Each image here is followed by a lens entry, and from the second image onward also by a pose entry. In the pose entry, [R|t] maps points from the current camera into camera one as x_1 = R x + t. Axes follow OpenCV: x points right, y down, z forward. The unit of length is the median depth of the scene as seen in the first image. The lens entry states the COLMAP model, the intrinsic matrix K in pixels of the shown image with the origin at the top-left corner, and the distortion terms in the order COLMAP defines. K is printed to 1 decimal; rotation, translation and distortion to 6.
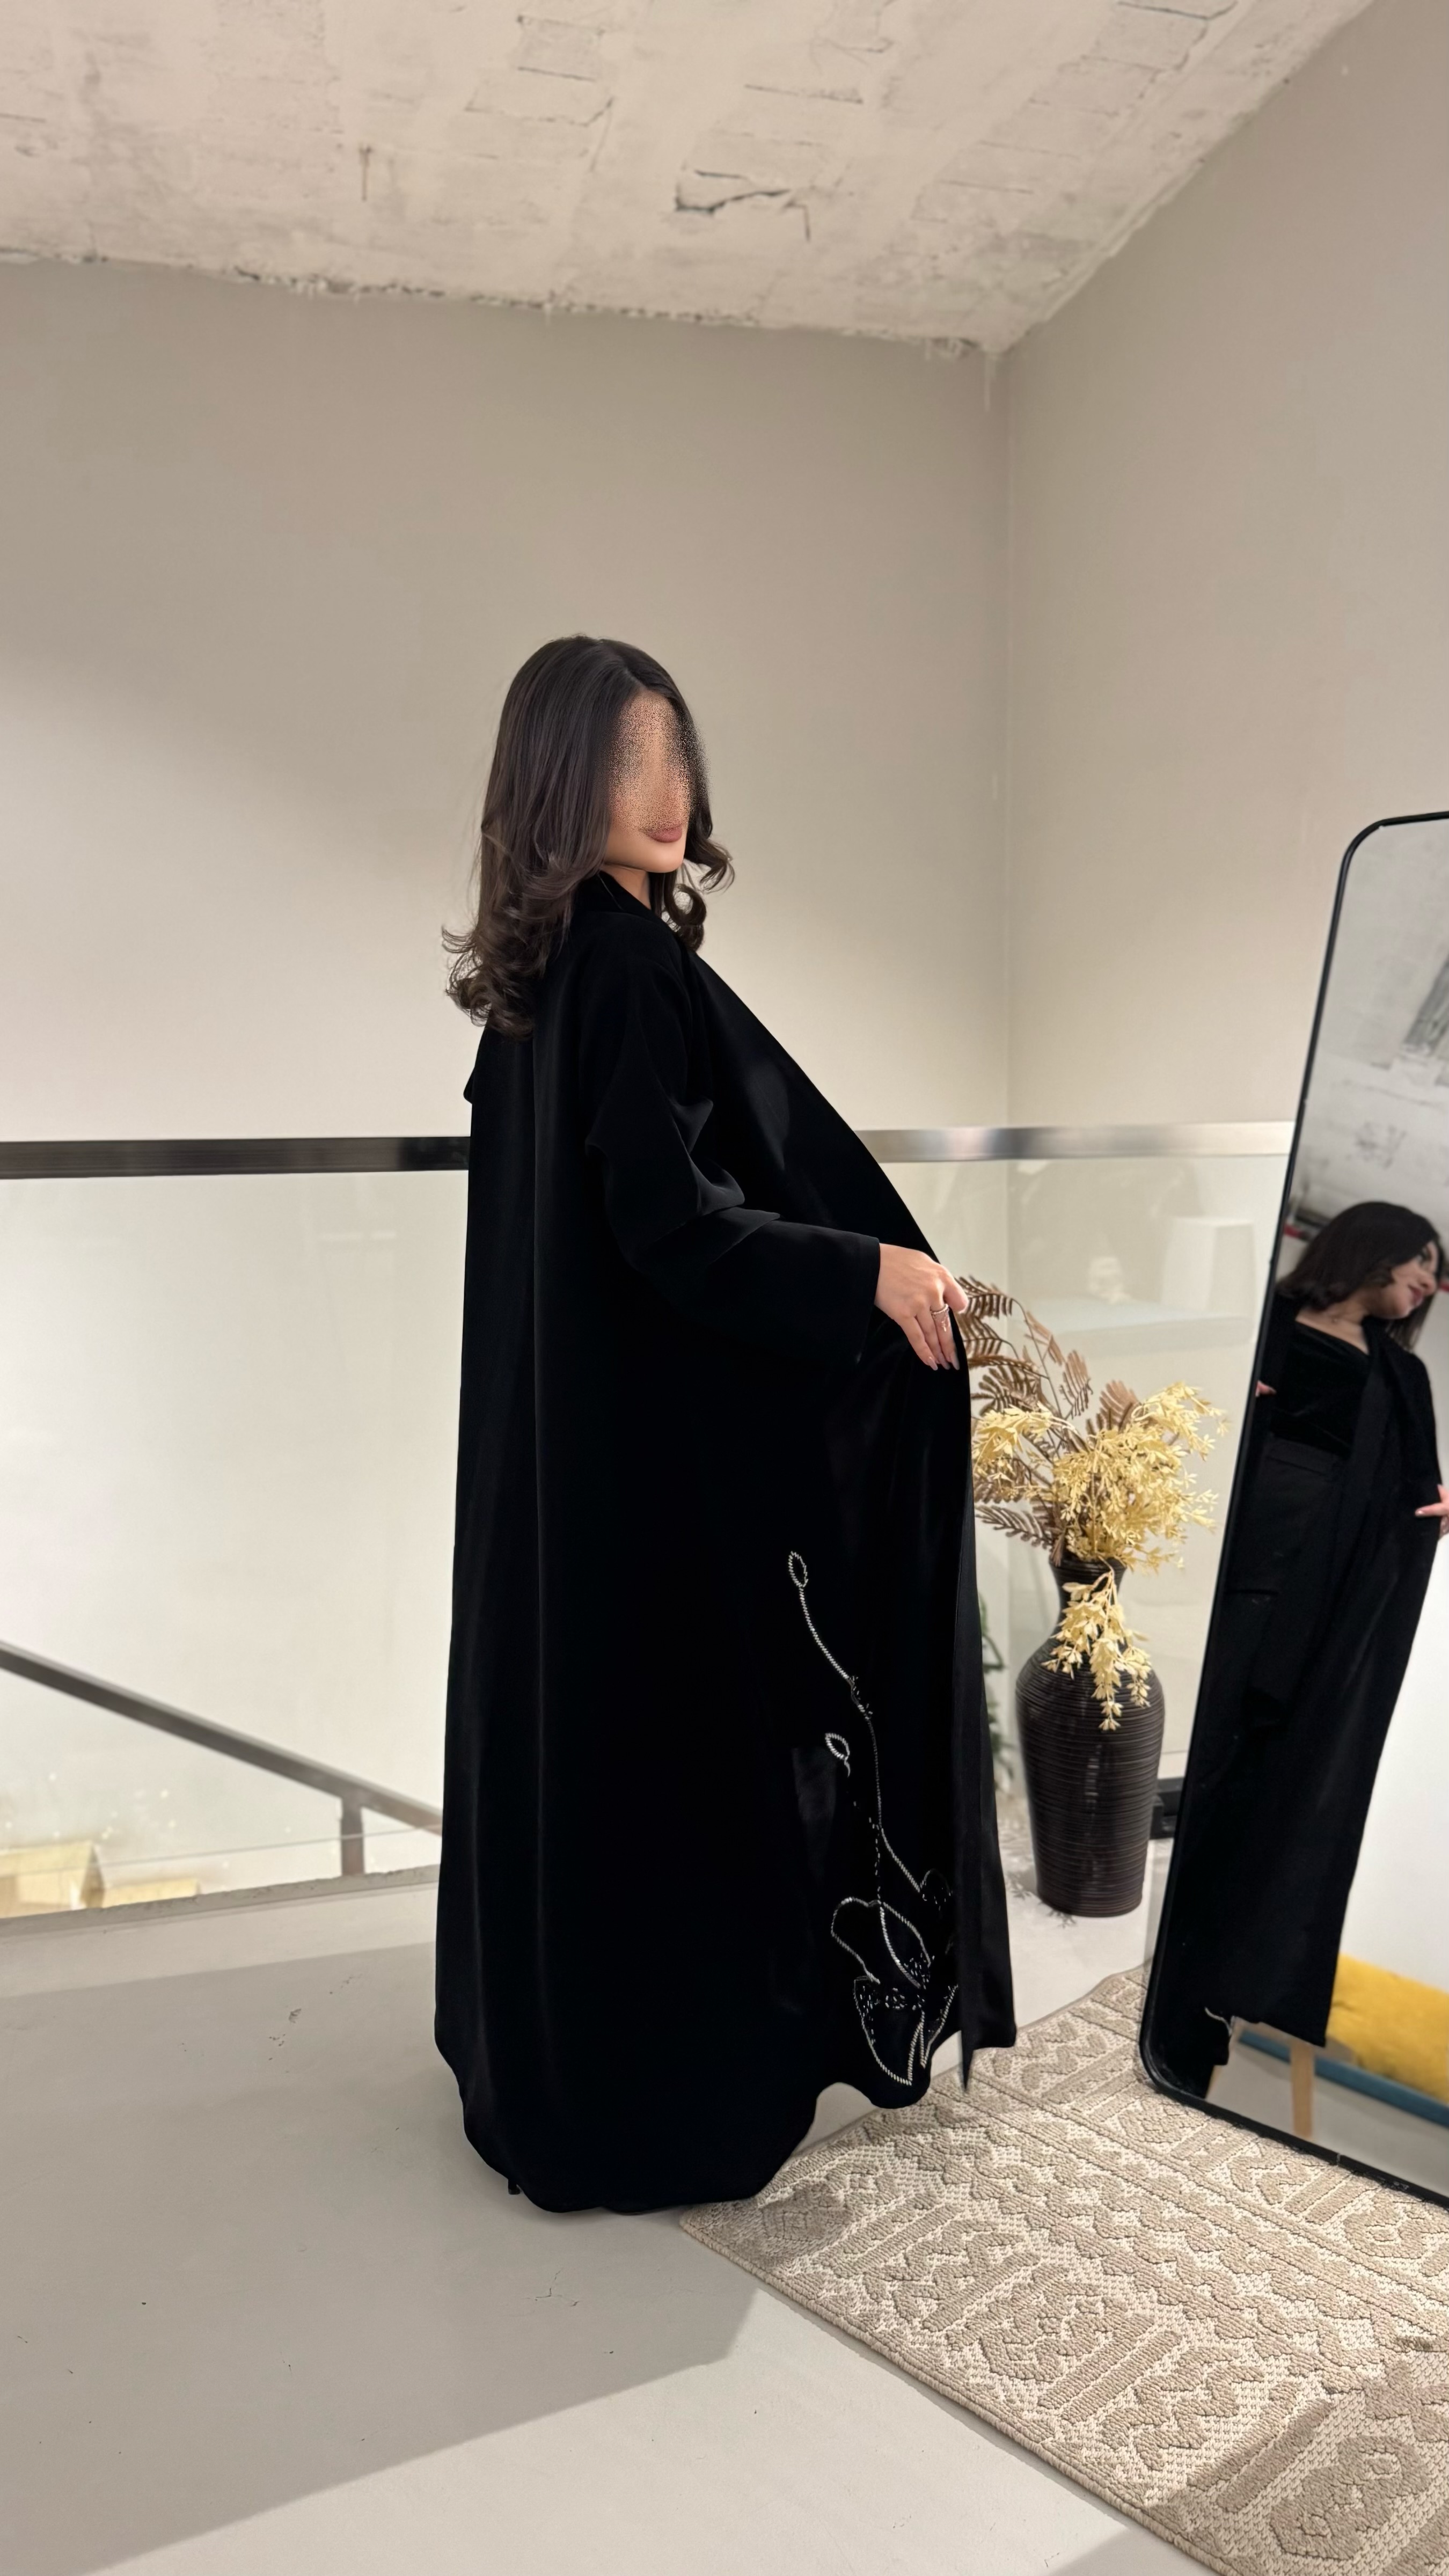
lens RADIAL K [[1801.7, 0, 711.2], [0, 1801.7, 1277.2], [0, 0, 1]] dist [0.033315, -0.035127]
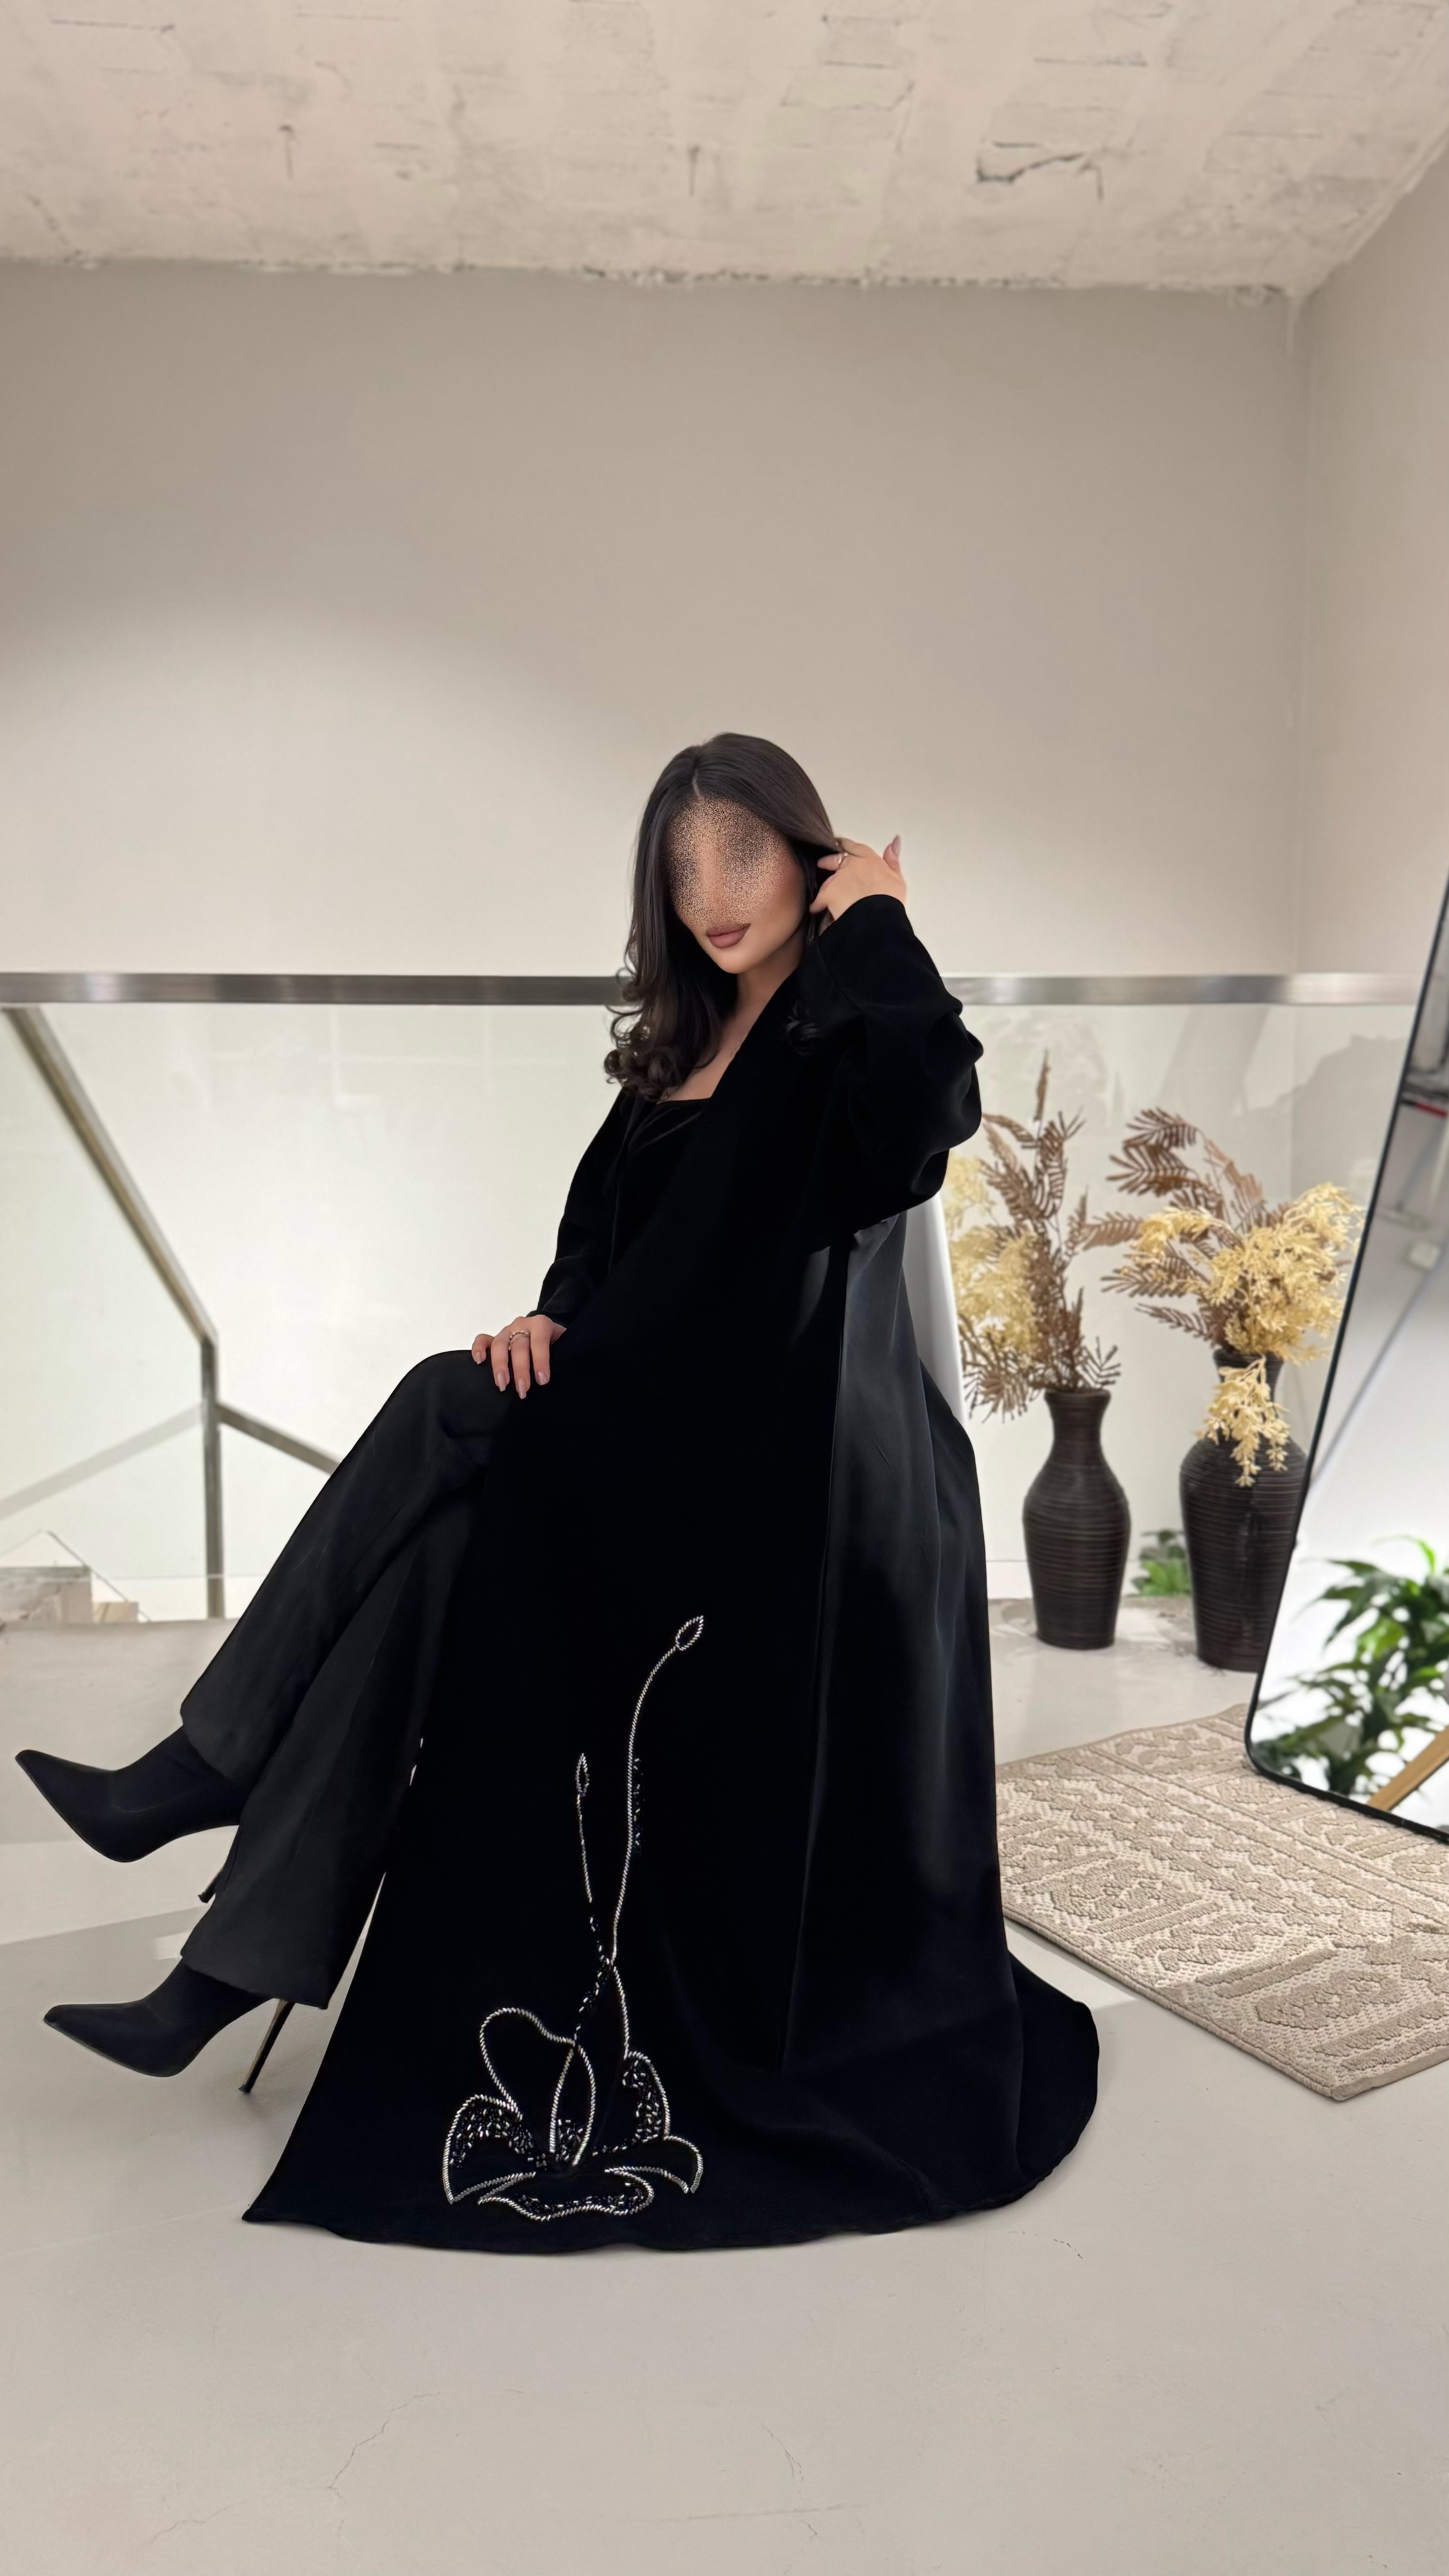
lens RADIAL K [[1788.6, 0, 728.6], [0, 1788.6, 1282.2], [0, 0, 1]] dist [0.046793, -0.053842]
pose [[0.982606, 0.030387, -0.183201, 0.061056], [-0.029444, 0.999535, 0.007866, 0.072348], [0.183355, -0.002335, 0.983044, -0.097950]]
